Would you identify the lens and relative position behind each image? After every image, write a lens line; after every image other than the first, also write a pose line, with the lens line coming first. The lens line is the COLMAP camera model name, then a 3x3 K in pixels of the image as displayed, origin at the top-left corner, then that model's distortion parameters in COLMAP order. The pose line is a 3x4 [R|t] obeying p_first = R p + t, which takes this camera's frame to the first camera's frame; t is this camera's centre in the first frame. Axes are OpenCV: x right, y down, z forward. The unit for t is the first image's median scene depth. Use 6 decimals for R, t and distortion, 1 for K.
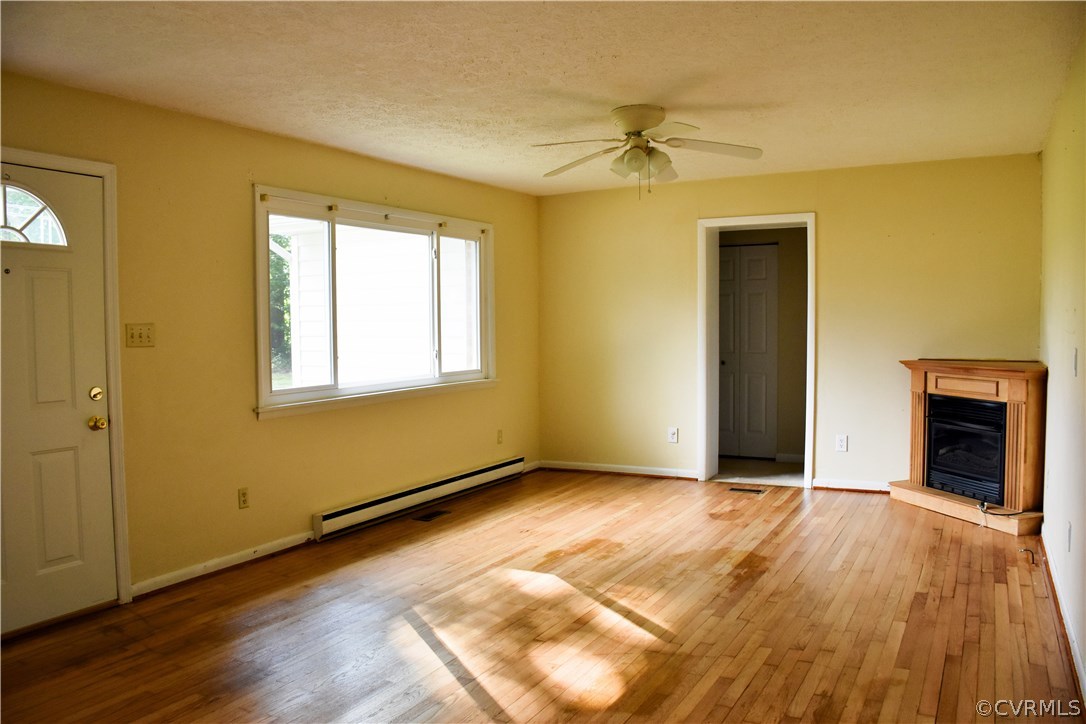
lens RADIAL K [[843.4, 0, 537.3], [0, 843.4, 370.5], [0, 0, 1]] dist [-0.150352, 0.095490]
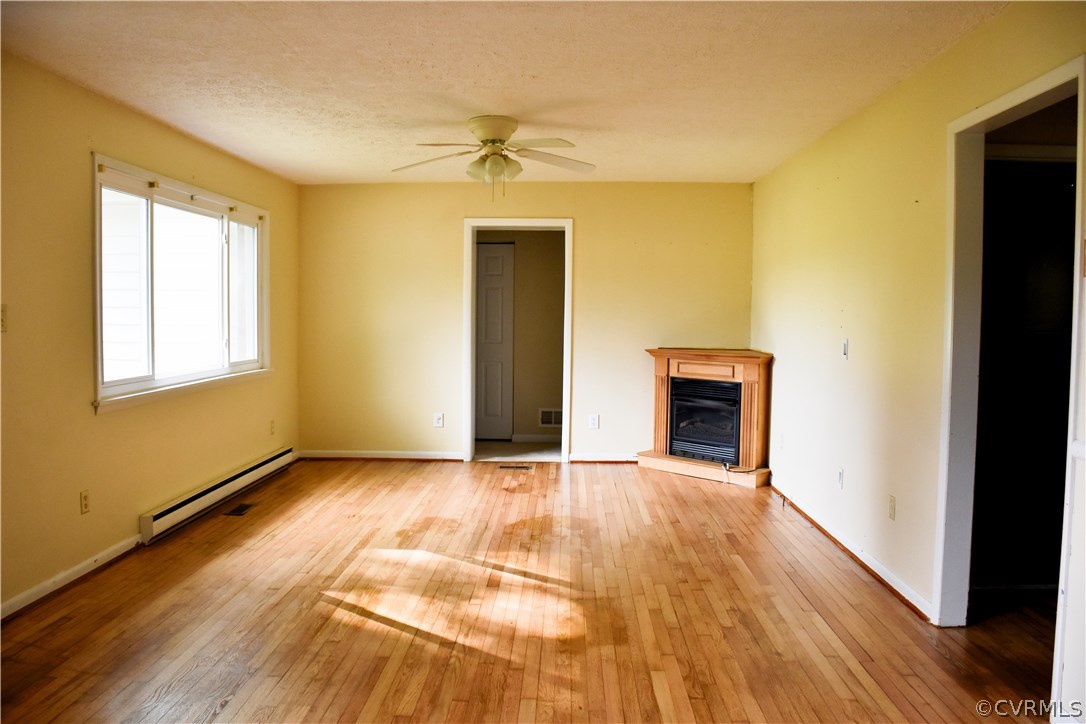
lens RADIAL K [[843.4, 0, 540.0], [0, 843.4, 370.8], [0, 0, 1]] dist [-0.150352, 0.095490]
pose [[0.890080, -0.011087, 0.455669, -0.302508], [0.006627, 0.999913, 0.011385, 0.005017], [-0.455756, -0.007114, 0.890076, -0.006926]]
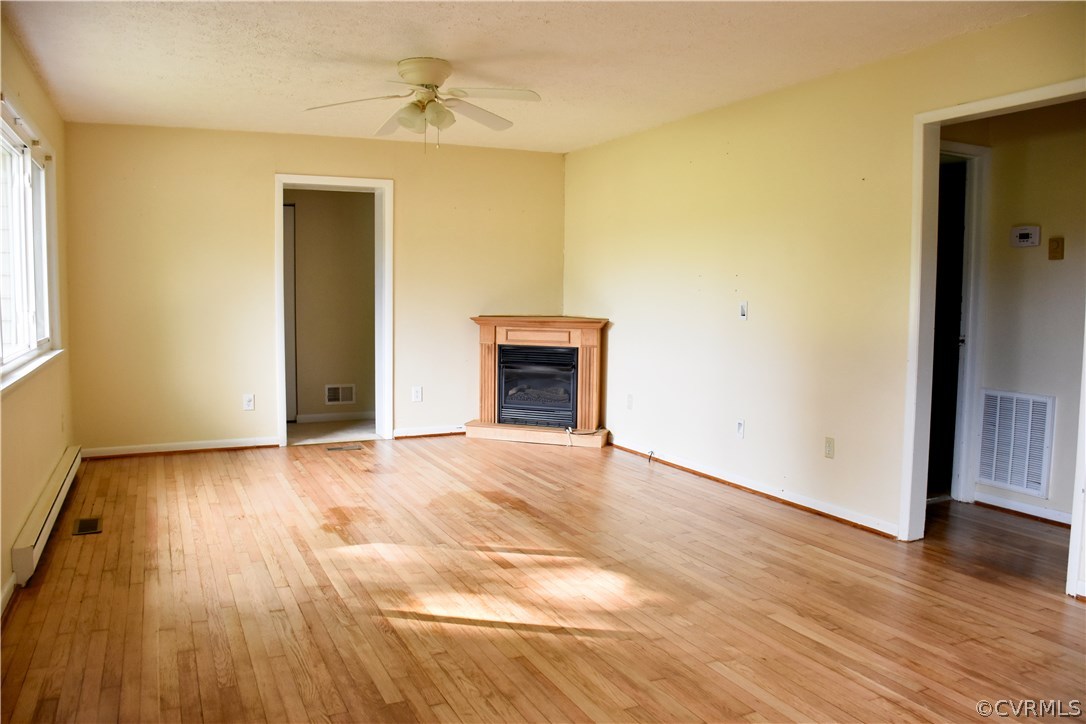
lens RADIAL K [[843.4, 0, 543.3], [0, 843.4, 368.1], [0, 0, 1]] dist [-0.150352, 0.095490]
pose [[0.582047, -0.055353, 0.811269, -0.573490], [0.030619, 0.998465, 0.046157, 0.009316], [-0.812578, -0.002026, 0.582849, 0.282038]]
